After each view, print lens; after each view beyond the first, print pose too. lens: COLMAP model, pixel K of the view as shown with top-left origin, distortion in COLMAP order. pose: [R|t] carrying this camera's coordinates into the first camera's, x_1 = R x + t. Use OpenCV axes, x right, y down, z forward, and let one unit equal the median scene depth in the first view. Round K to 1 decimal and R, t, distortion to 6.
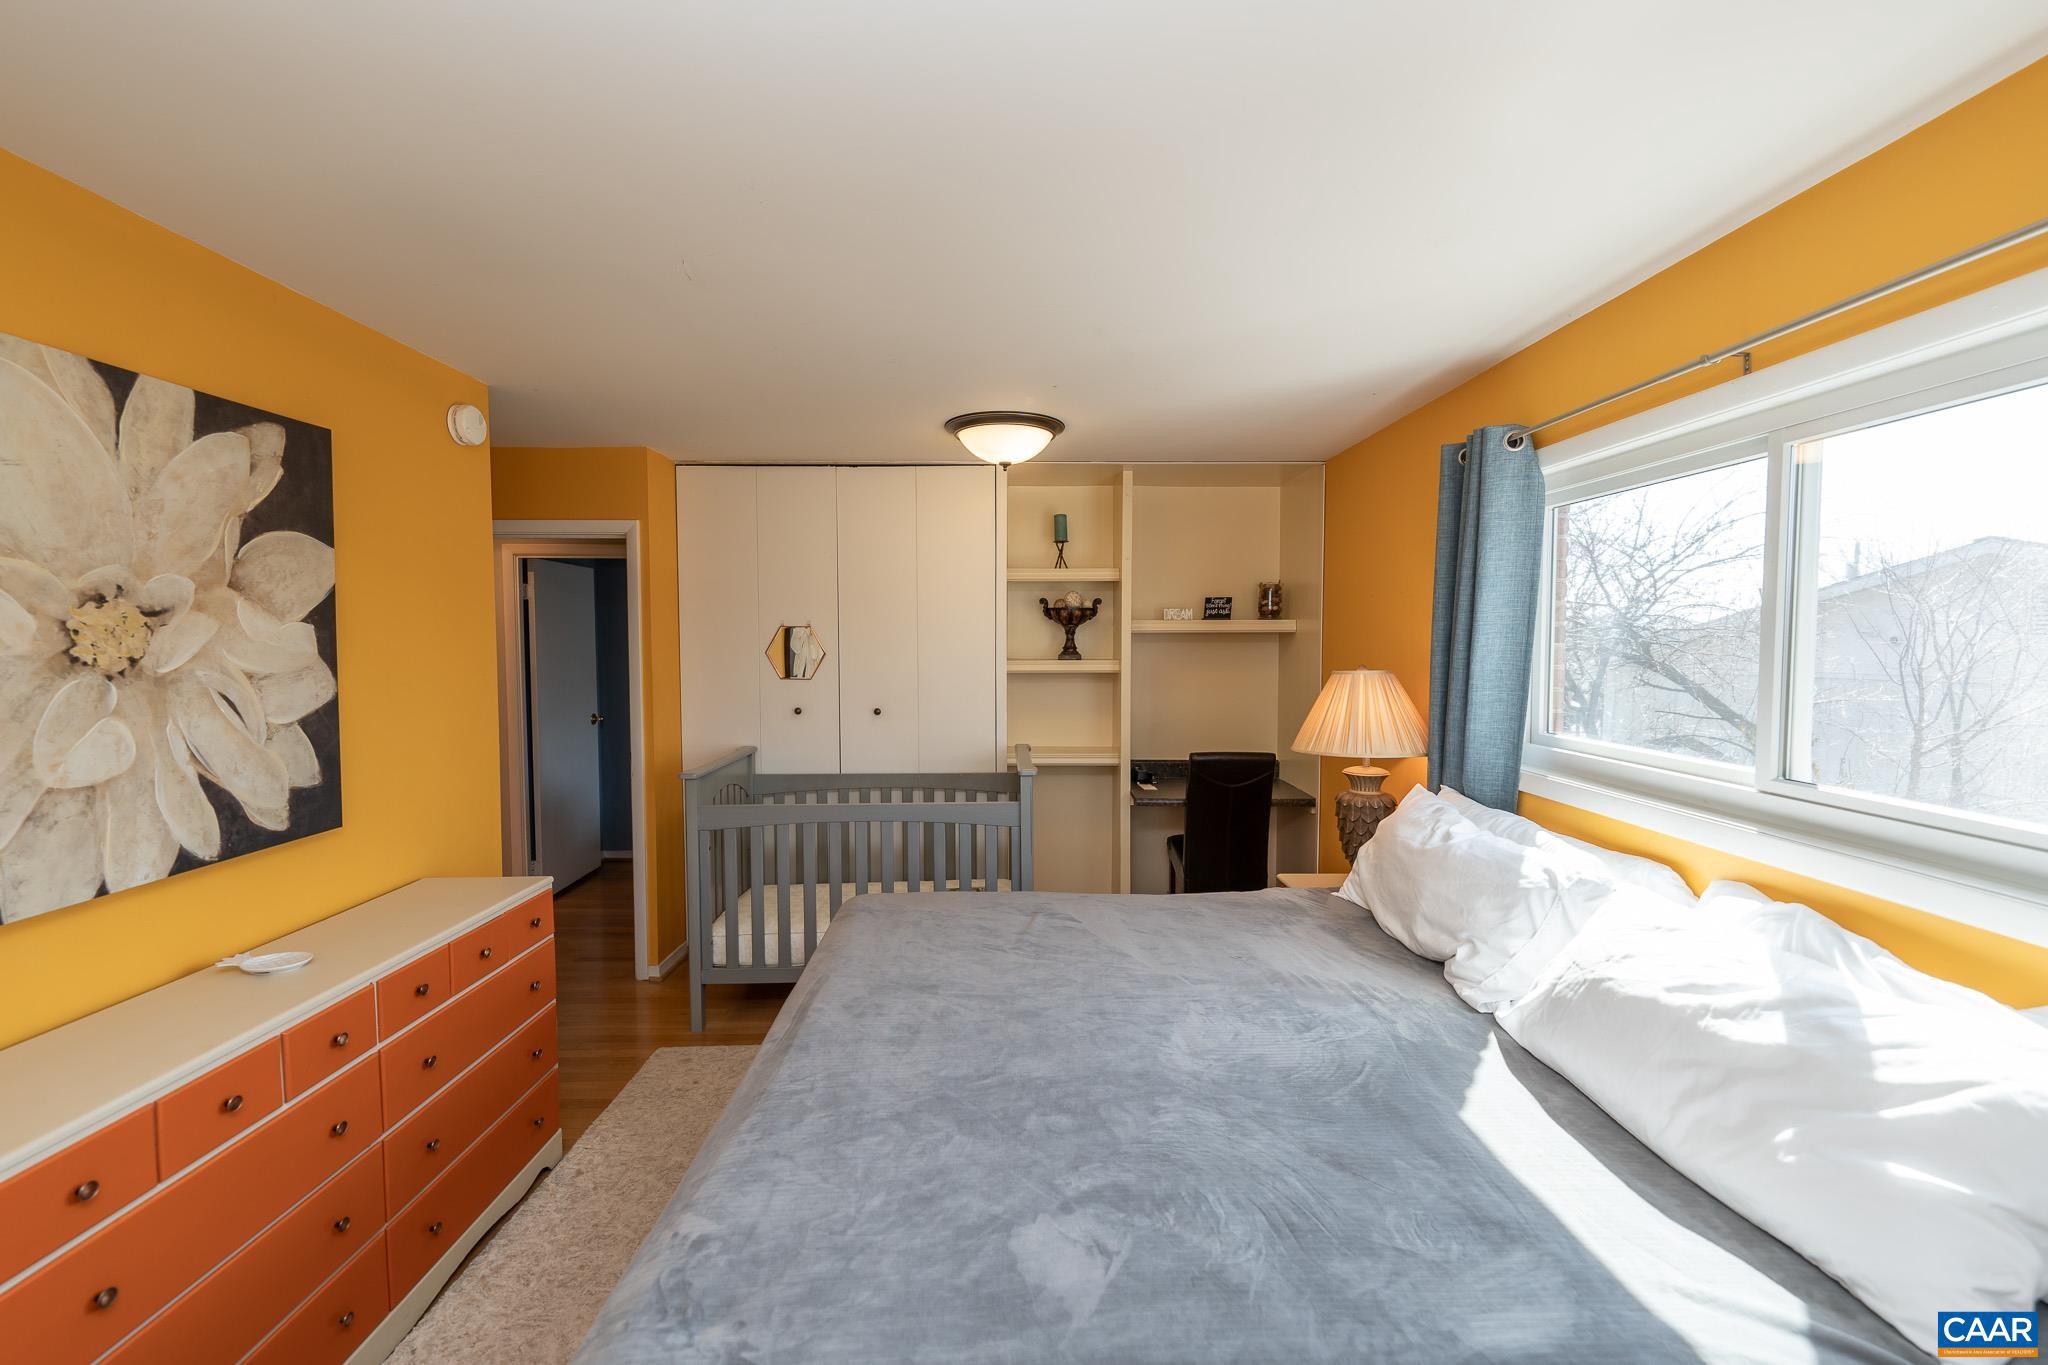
lens RADIAL K [[824.9, 0, 1021.4], [0, 824.9, 671.4], [0, 0, 1]] dist [0.000314, 0.000119]
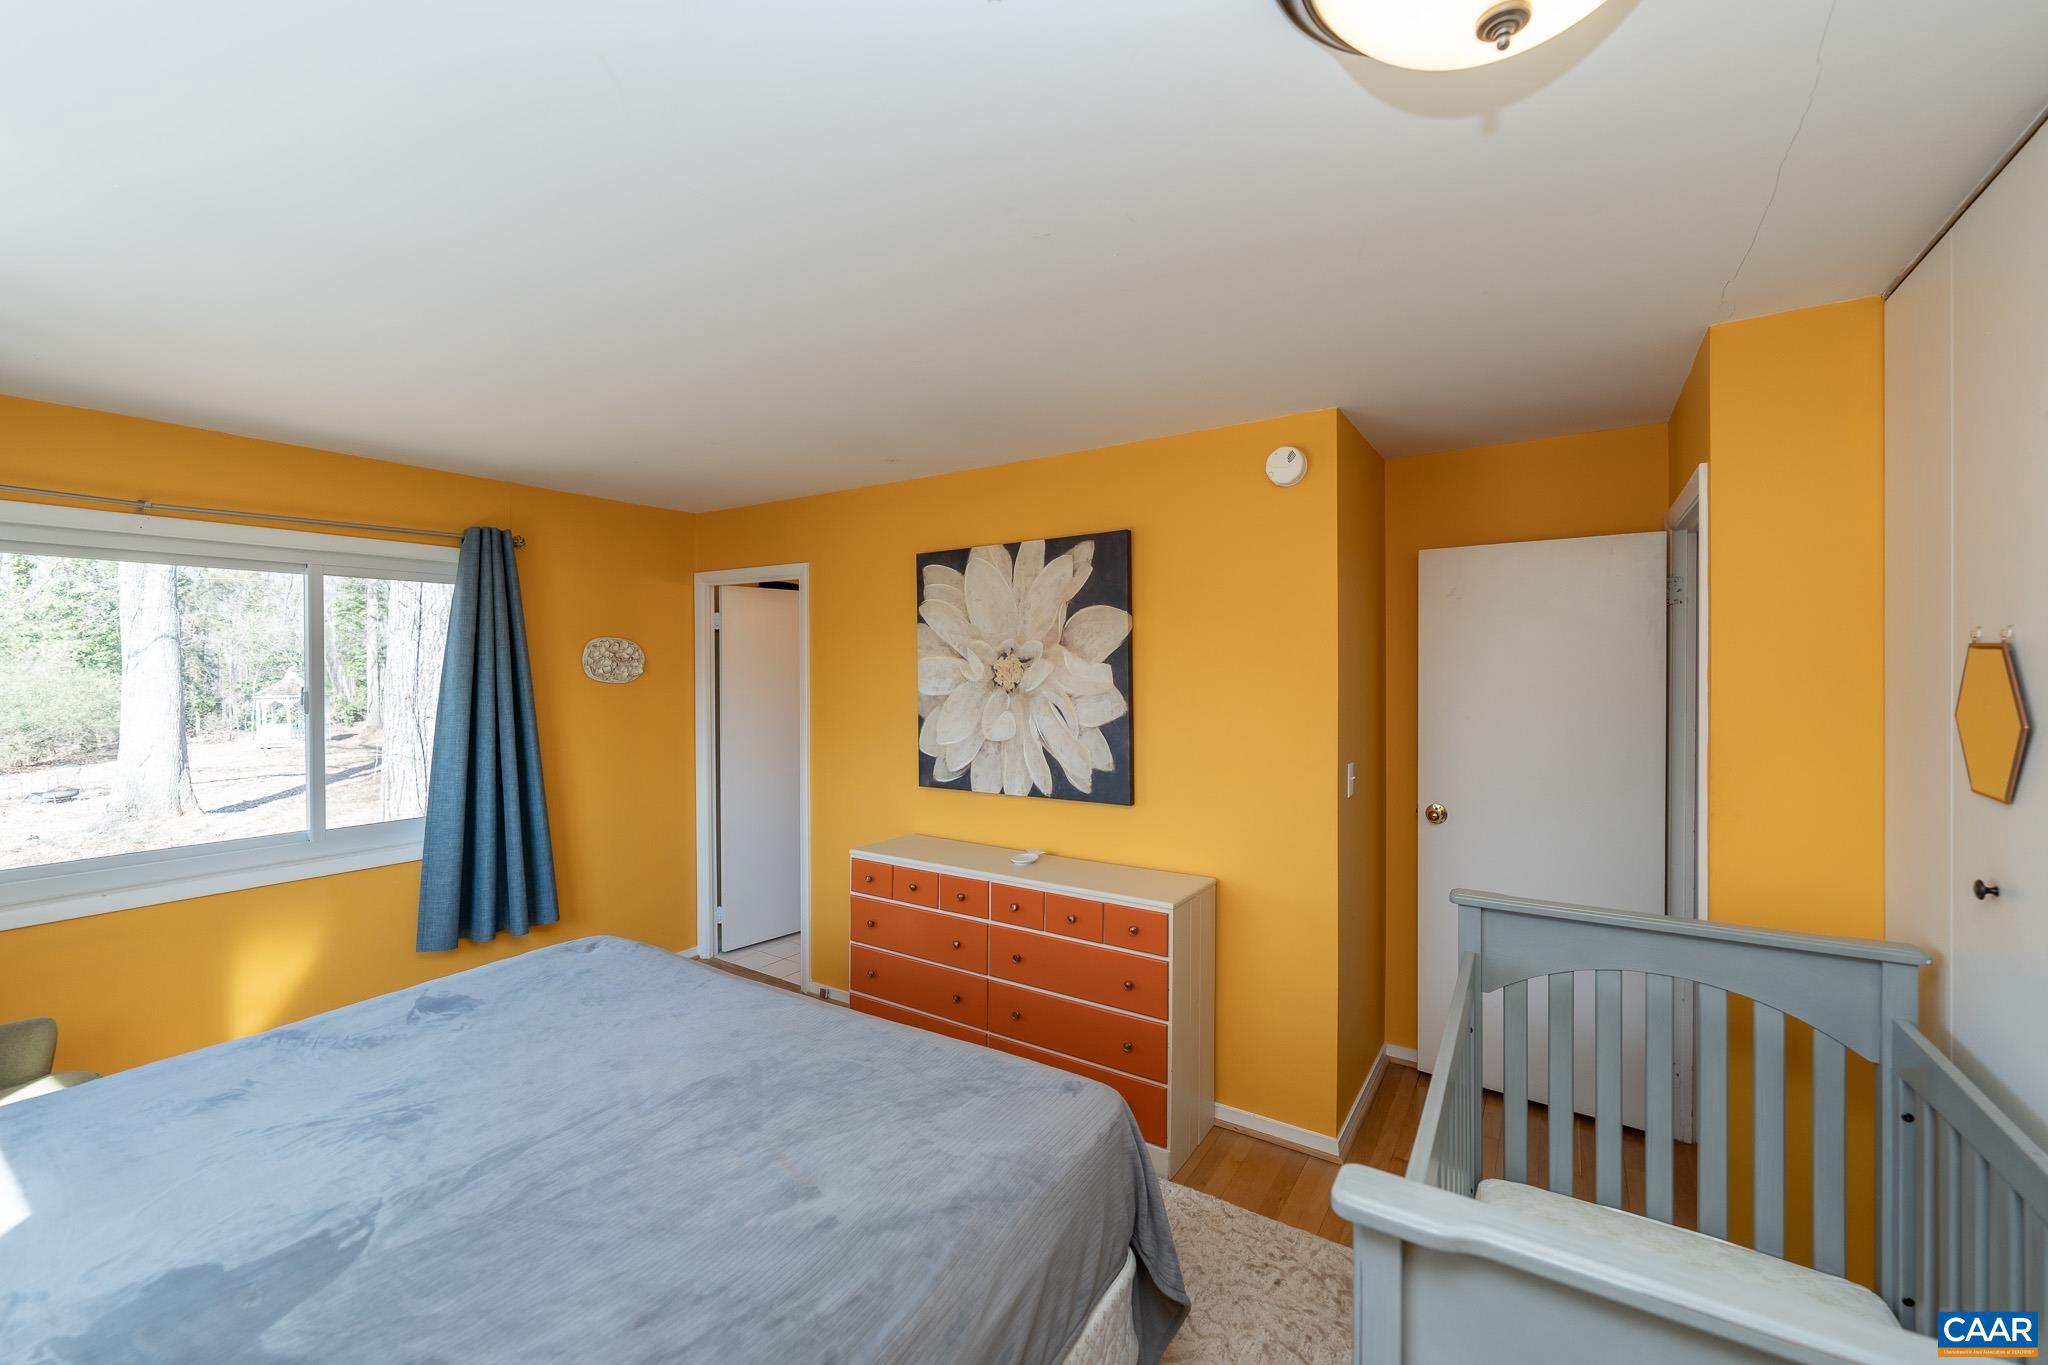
lens RADIAL K [[824.9, 0, 1021.4], [0, 824.9, 671.4], [0, 0, 1]] dist [0.000314, 0.000119]
pose [[-0.564198, 0.009969, -0.825580, 0.561949], [-0.025516, 0.999239, 0.029504, -0.099374], [0.825245, 0.037711, -0.563514, 2.028492]]
